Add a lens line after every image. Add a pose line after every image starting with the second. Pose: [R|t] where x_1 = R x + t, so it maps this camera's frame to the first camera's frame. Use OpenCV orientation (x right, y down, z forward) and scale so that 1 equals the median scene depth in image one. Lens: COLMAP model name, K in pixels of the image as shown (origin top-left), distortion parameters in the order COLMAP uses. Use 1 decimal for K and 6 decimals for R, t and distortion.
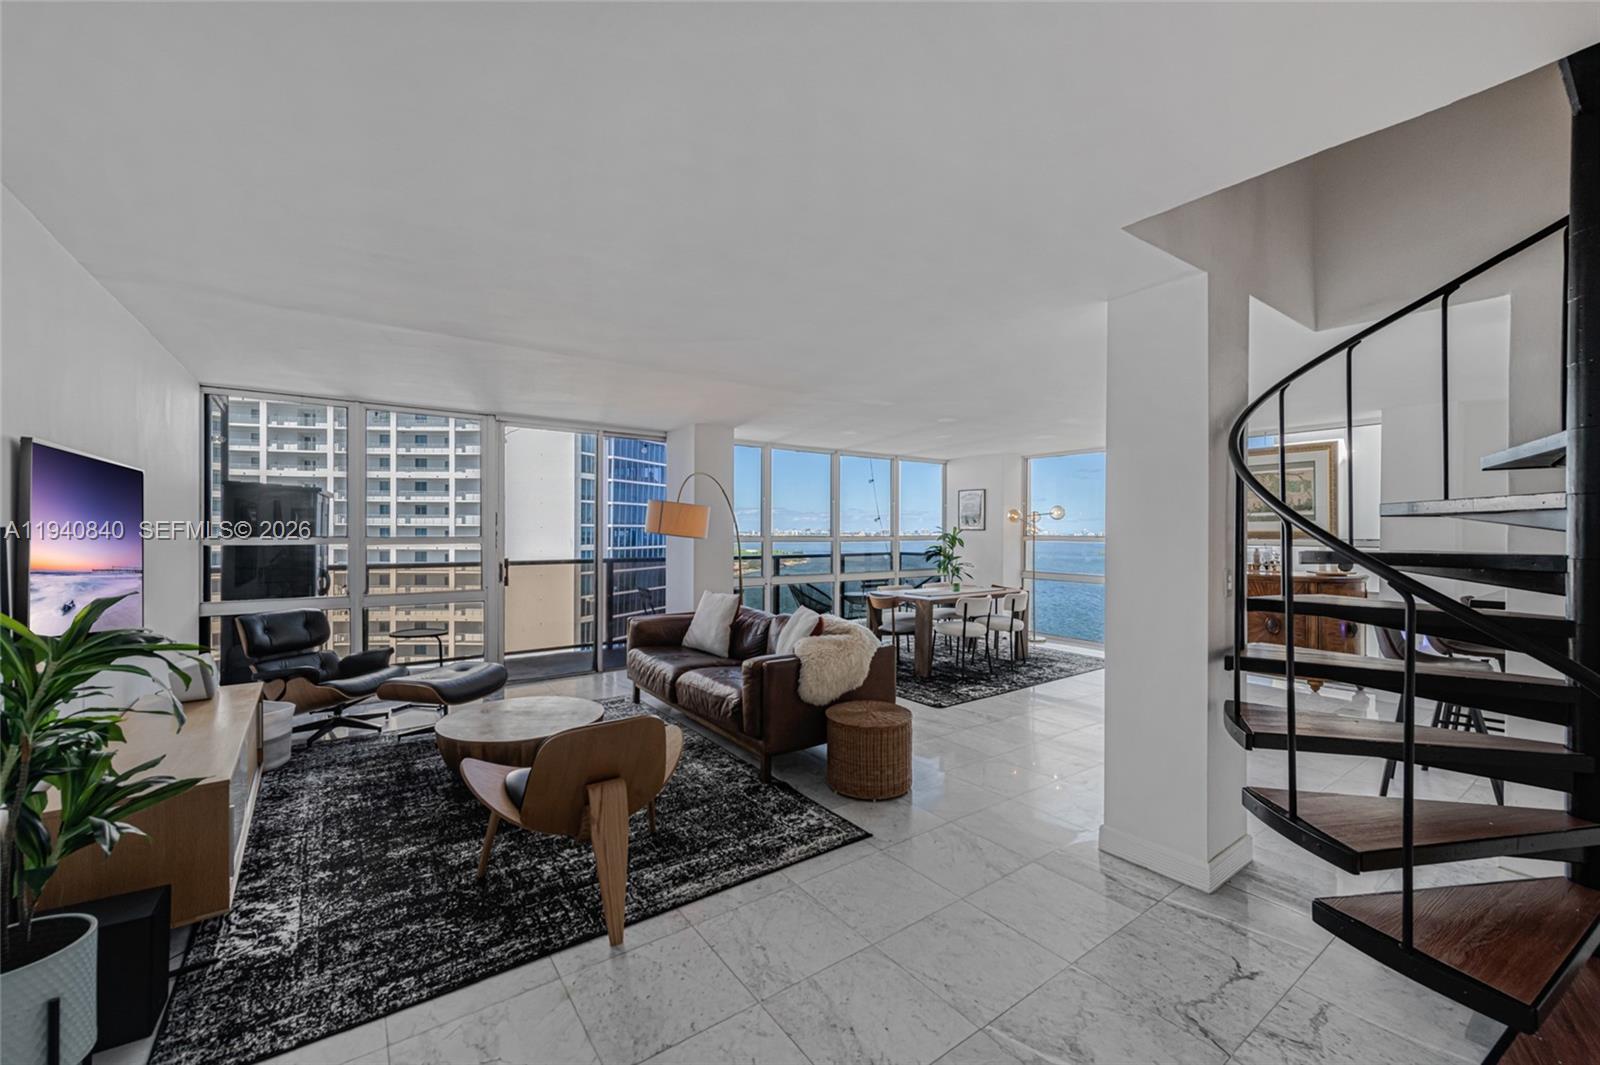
lens RADIAL K [[640.5, 0, 795.5], [0, 640.5, 526.5], [0, 0, 1]] dist [0.006382, -0.000822]
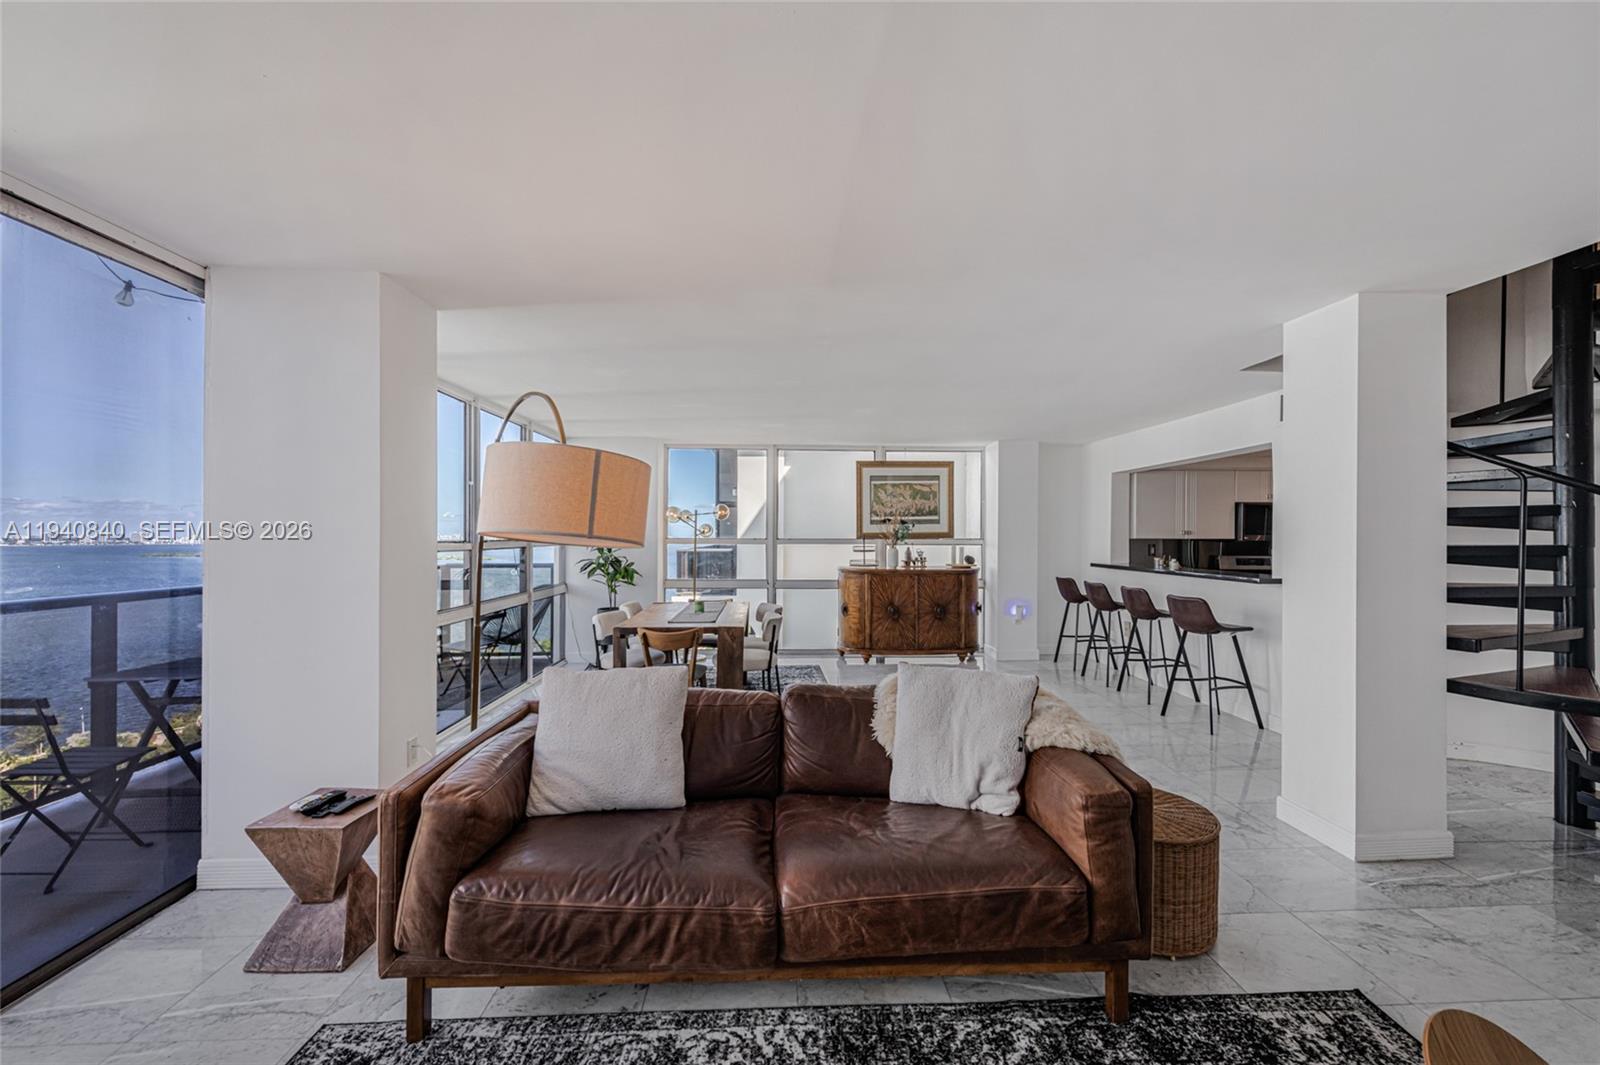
lens RADIAL K [[640.5, 0, 807.0], [0, 640.5, 531.8], [0, 0, 1]] dist [0.006382, -0.000822]
pose [[0.534891, 0.000377, 0.844921, -0.260204], [-0.003914, 0.999990, 0.002032, 0.003755], [-0.844912, -0.004394, 0.534887, 0.394412]]
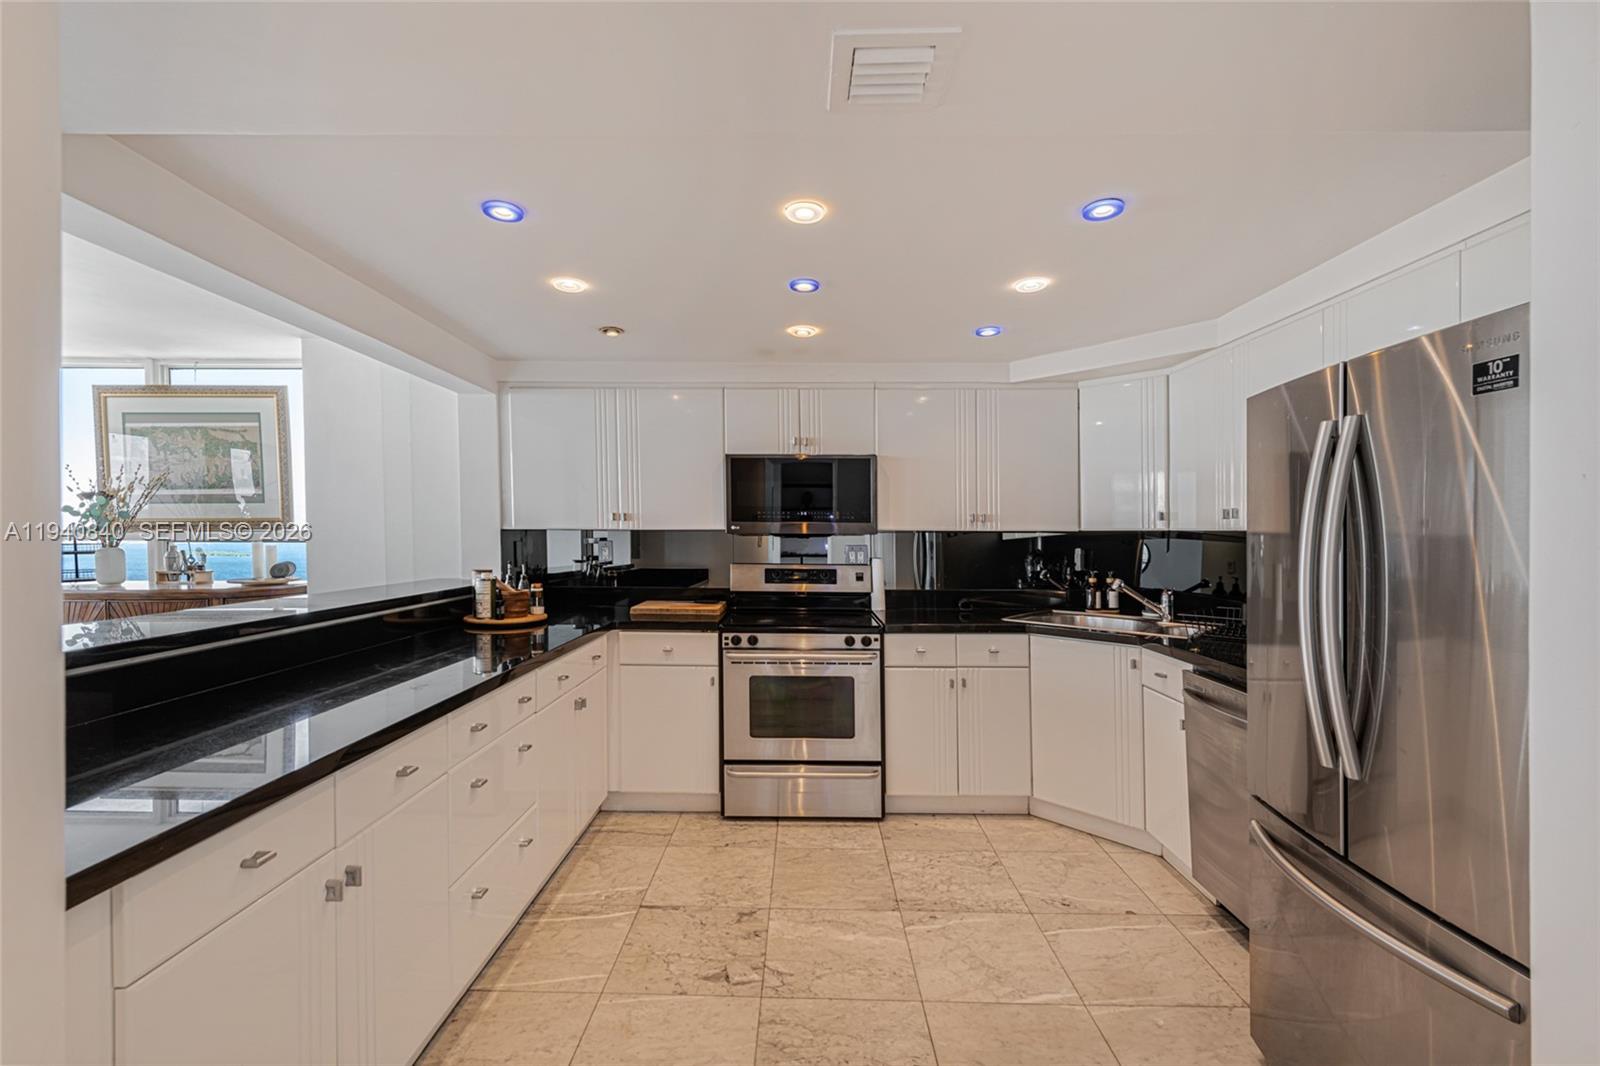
lens RADIAL K [[649.0, 0, 804.0], [0, 649.0, 538.8], [0, 0, 1]] dist [-0.002973, -0.000876]
pose [[0.579394, -0.015592, 0.814898, 0.412929], [-0.003753, 0.999755, 0.021797, 0.008729], [-0.815039, -0.015687, 0.579194, 0.110537]]
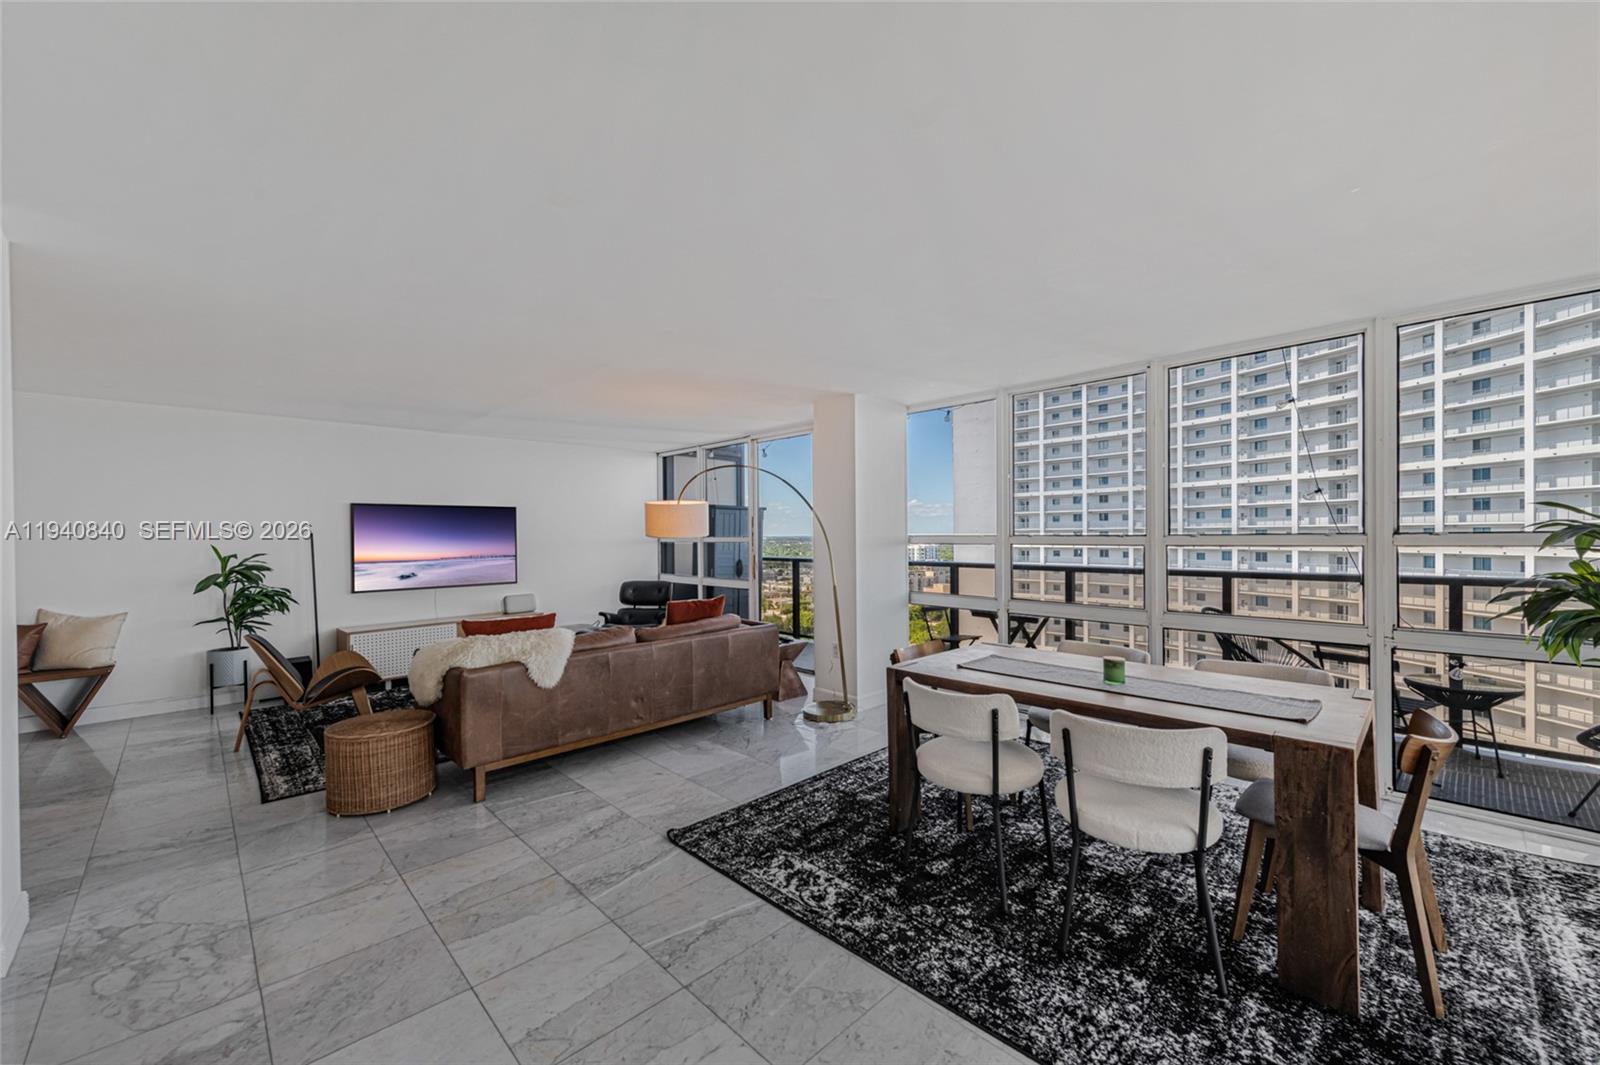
lens RADIAL K [[640.5, 0, 819.7], [0, 640.5, 532.0], [0, 0, 1]] dist [0.006382, -0.000822]
pose [[0.157187, -0.007588, -0.987540, 0.480254], [0.013004, 0.999900, -0.005613, 0.011565], [0.987483, -0.011960, 0.157270, 0.624120]]
